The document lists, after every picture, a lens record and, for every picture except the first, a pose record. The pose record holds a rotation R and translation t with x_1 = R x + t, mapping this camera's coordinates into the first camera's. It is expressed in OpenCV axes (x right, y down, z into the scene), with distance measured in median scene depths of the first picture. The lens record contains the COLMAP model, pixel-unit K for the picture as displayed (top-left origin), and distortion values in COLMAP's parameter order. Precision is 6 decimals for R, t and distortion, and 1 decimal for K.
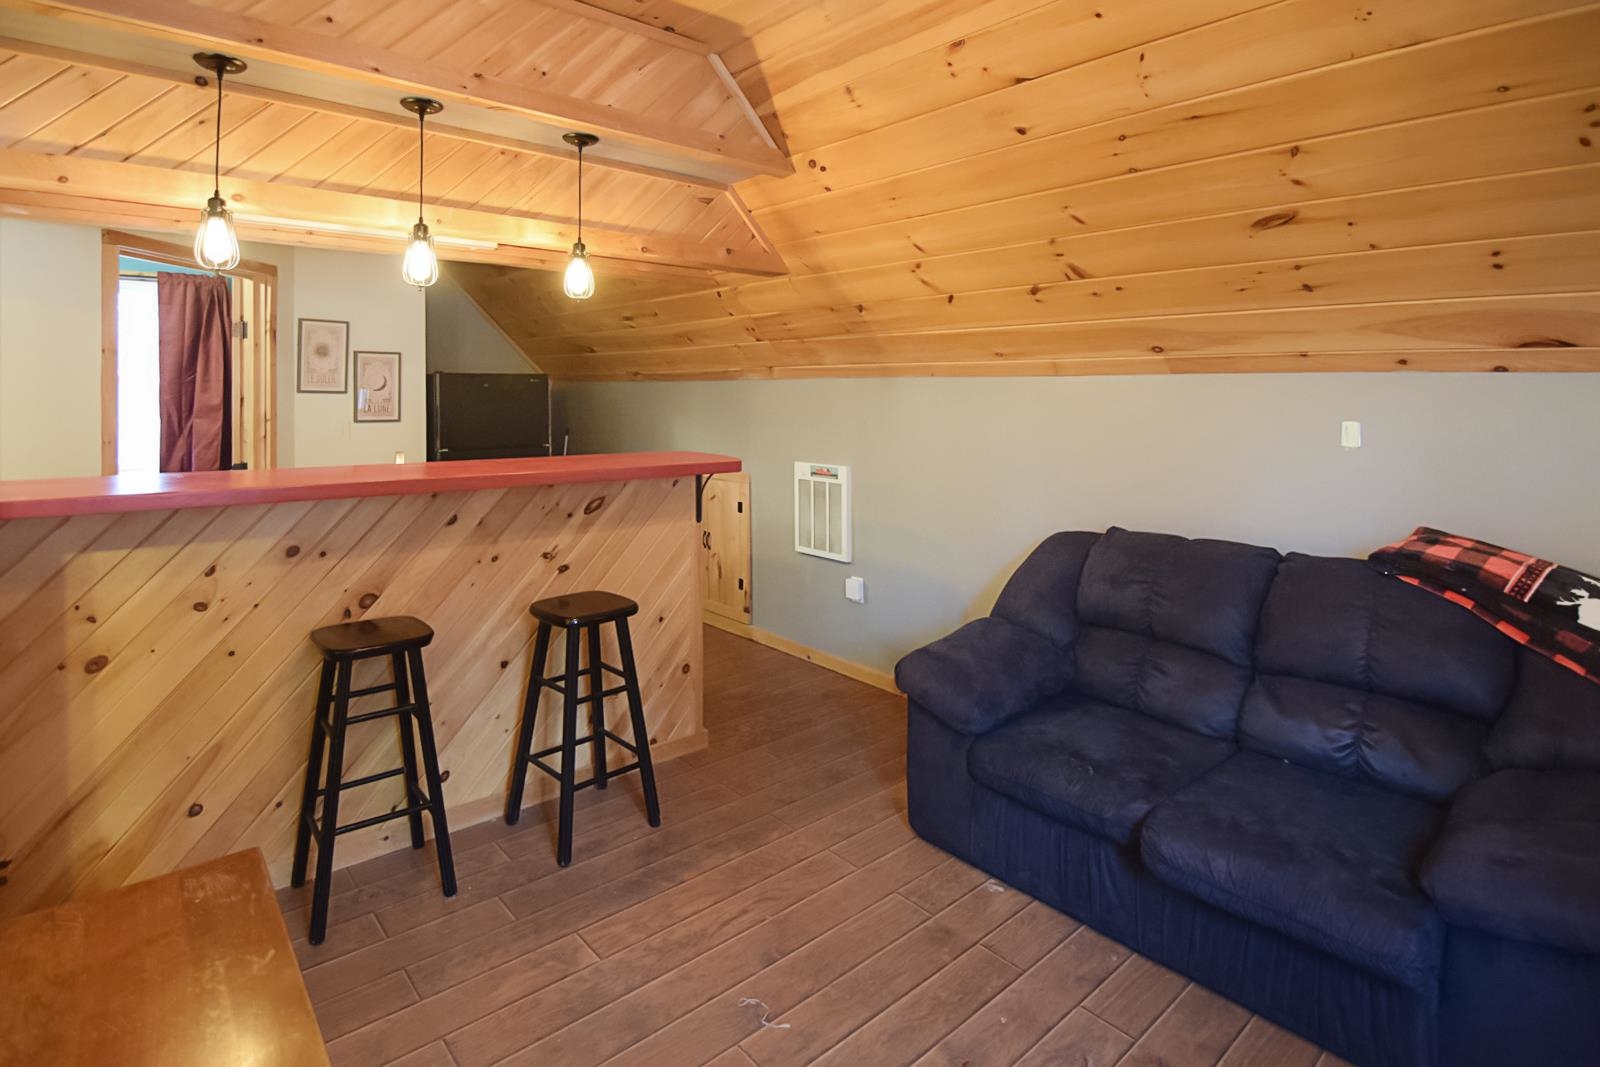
lens RADIAL K [[796.0, 0, 837.4], [0, 796.0, 392.7], [0, 0, 1]] dist [-0.014083, 0.000531]
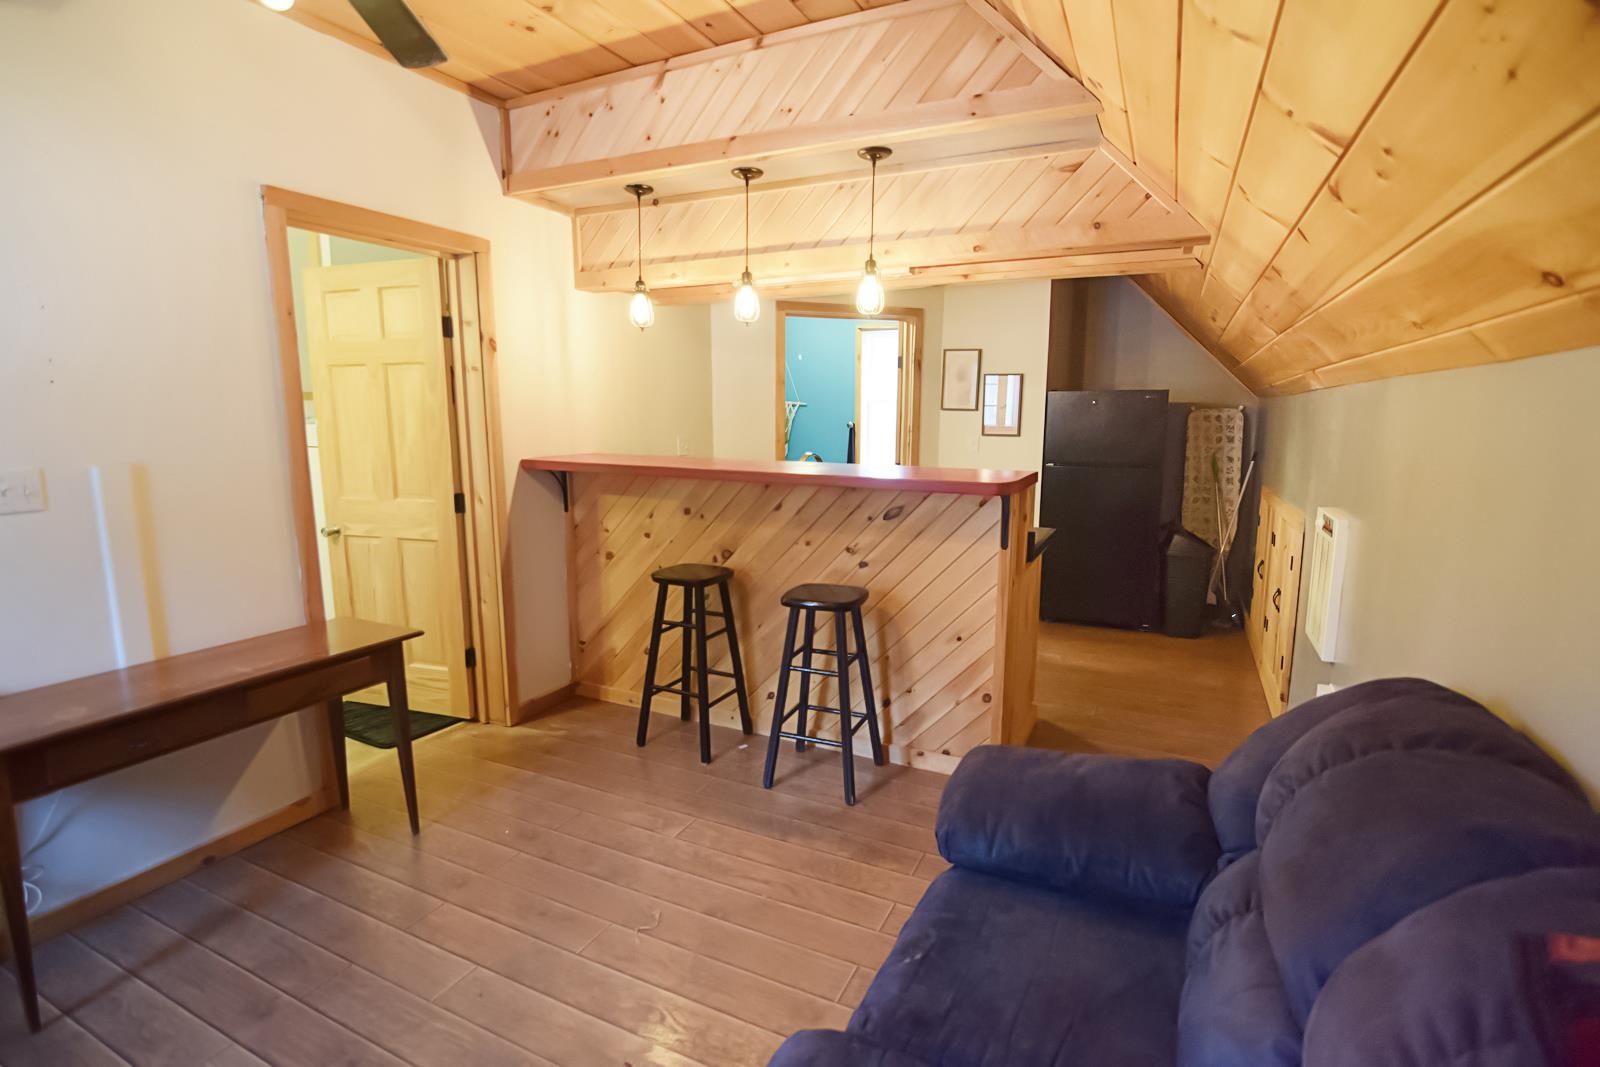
lens RADIAL K [[796.0, 0, 802.8], [0, 796.0, 536.3], [0, 0, 1]] dist [-0.014083, 0.000531]
pose [[0.372295, 0.142878, -0.917051, 0.751561], [-0.001907, 0.988195, 0.153188, 0.011913], [0.928113, -0.055283, 0.368172, 0.594828]]
